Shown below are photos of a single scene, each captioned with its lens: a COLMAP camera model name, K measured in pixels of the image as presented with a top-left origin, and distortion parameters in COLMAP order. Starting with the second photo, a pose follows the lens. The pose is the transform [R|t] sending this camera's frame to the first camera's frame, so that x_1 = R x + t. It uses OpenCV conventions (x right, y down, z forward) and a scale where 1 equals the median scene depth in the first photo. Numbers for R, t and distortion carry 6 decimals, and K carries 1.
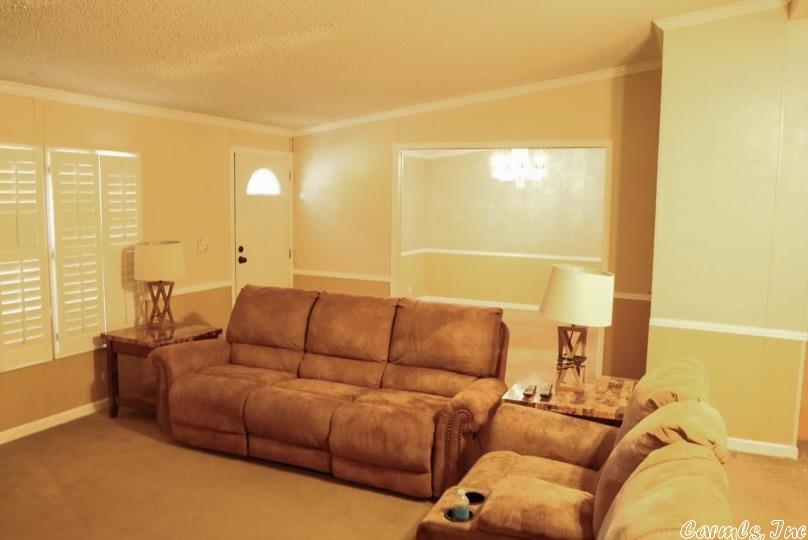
lens RADIAL K [[660.0, 0, 403.8], [0, 660.0, 270.2], [0, 0, 1]] dist [-0.118745, 0.098557]
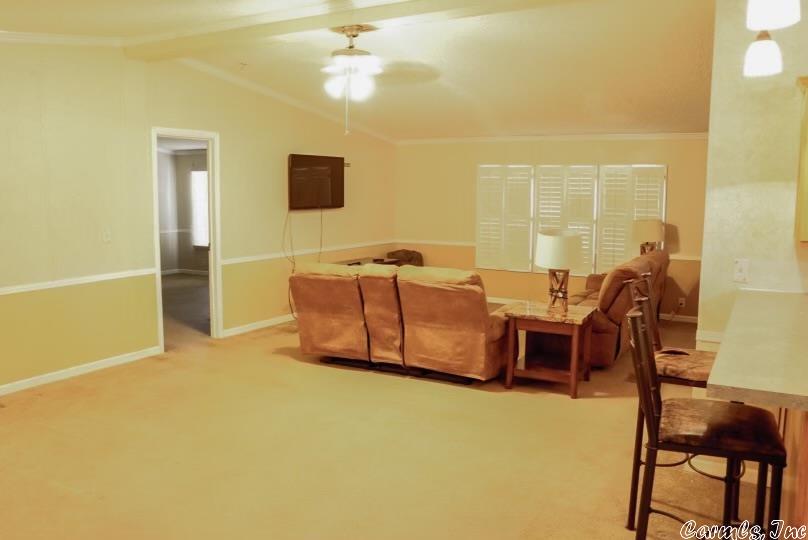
lens RADIAL K [[660.0, 0, 405.3], [0, 660.0, 268.7], [0, 0, 1]] dist [-0.118745, 0.098557]
pose [[-0.085543, 0.103344, -0.990960, 1.449397], [-0.118627, 0.986475, 0.113117, -0.038332], [0.989247, 0.127231, -0.072127, 0.606077]]
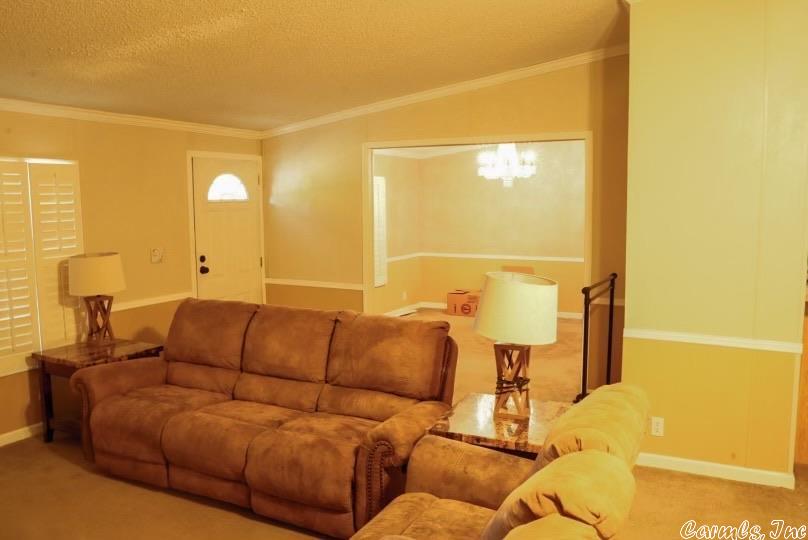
lens RADIAL K [[660.0, 0, 405.4], [0, 660.0, 268.5], [0, 0, 1]] dist [-0.118745, 0.098557]
pose [[0.998705, -0.019713, -0.046897, 0.129418], [0.019452, 0.999793, -0.006017, -0.009284], [0.047006, 0.005097, 0.998882, 0.101373]]
